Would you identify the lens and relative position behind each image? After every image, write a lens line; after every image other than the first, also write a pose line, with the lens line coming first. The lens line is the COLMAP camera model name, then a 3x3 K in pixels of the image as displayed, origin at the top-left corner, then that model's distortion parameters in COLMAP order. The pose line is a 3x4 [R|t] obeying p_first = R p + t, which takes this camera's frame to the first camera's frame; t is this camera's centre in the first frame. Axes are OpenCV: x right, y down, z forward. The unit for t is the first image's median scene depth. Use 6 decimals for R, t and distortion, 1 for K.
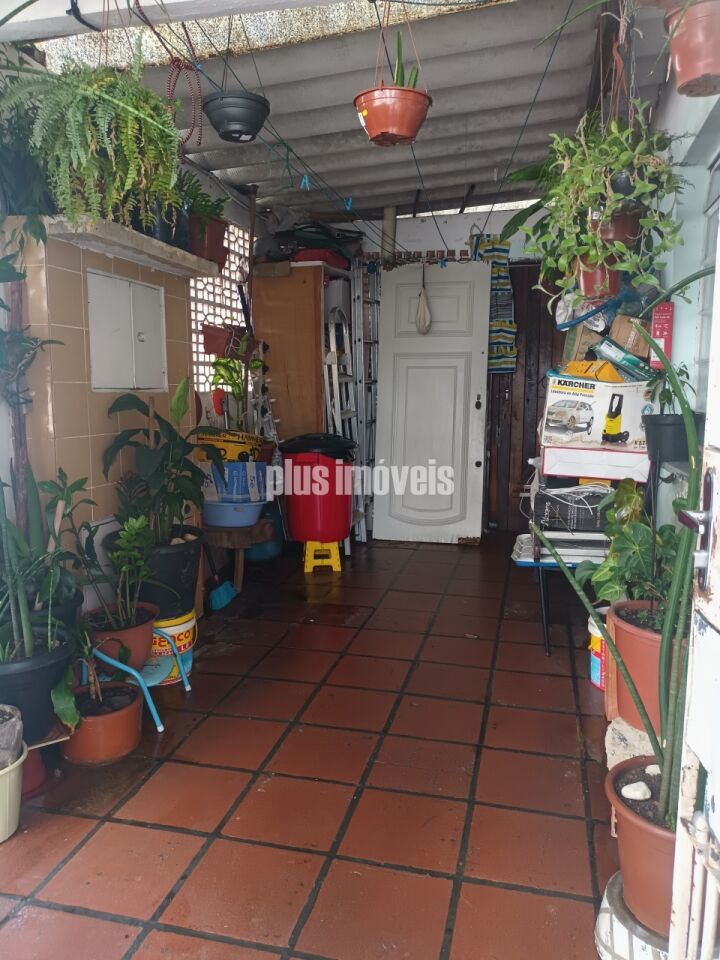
lens RADIAL K [[719.4, 0, 360.3], [0, 719.4, 483.9], [0, 0, 1]] dist [0.007238, -0.011396]
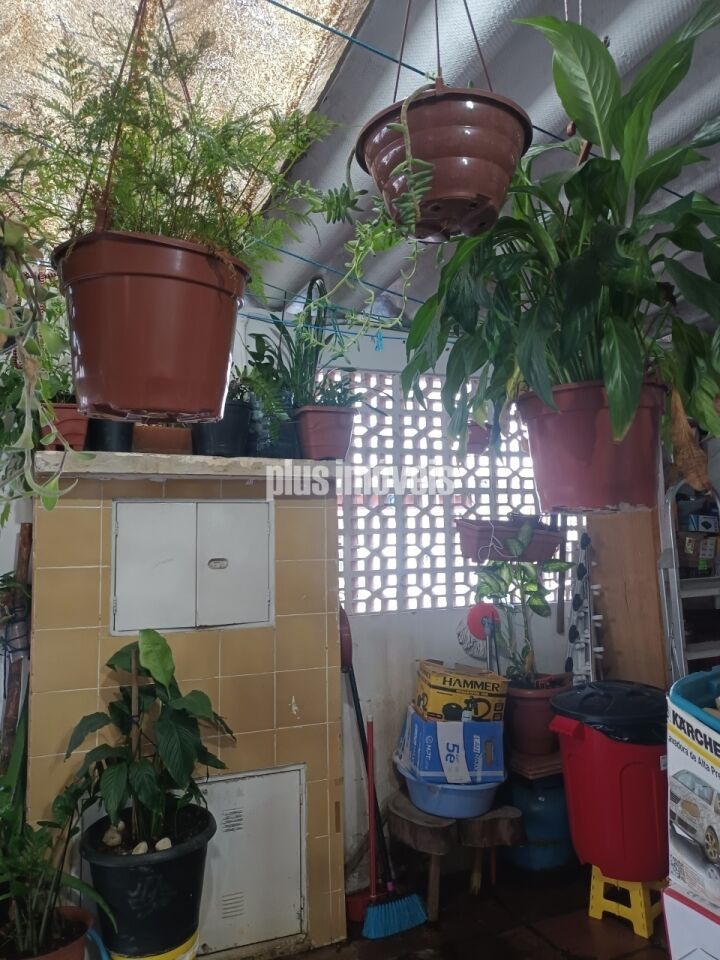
lens RADIAL K [[719.4, 0, 359.6], [0, 719.4, 477.4], [0, 0, 1]] dist [0.007238, -0.011396]
pose [[0.583162, -0.079257, -0.808481, 0.342269], [-0.085393, 0.983735, -0.158032, -0.132811], [0.807855, 0.161197, 0.566908, 0.460665]]
